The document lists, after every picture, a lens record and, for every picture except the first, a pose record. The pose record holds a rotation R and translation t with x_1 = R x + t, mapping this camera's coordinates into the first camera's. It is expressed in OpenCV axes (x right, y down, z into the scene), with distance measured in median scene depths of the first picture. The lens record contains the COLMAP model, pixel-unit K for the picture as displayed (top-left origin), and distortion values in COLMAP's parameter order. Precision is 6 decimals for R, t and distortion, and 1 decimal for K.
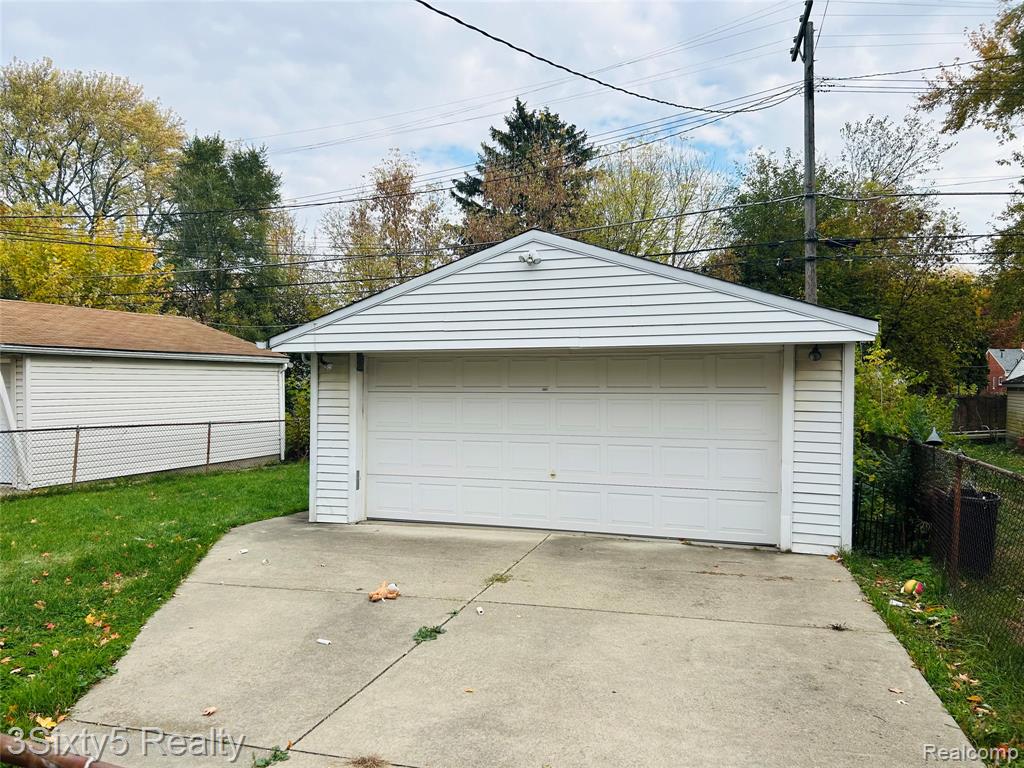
lens RADIAL K [[766.9, 0, 513.9], [0, 766.9, 386.6], [0, 0, 1]] dist [0.053905, -0.064213]
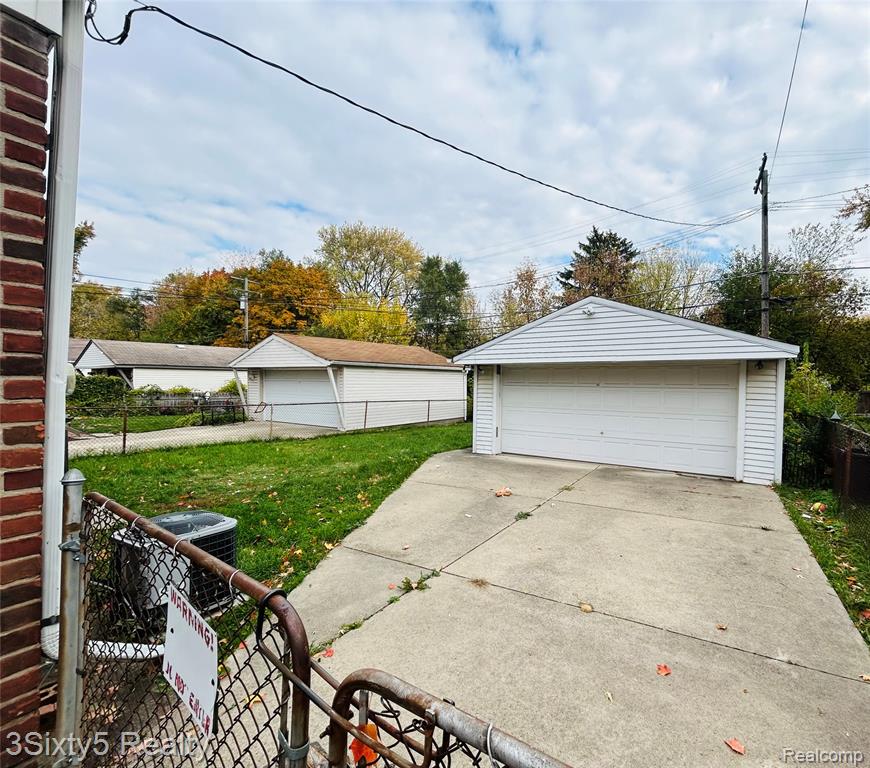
lens RADIAL K [[431.2, 0, 435.0], [0, 431.2, 384.0], [0, 0, 1]] dist [0.000101, -0.000957]
pose [[0.982027, 0.010508, -0.188449, -0.147919], [-0.009219, 0.999928, 0.007720, -0.003024], [0.188516, -0.005844, 0.982053, -0.065877]]
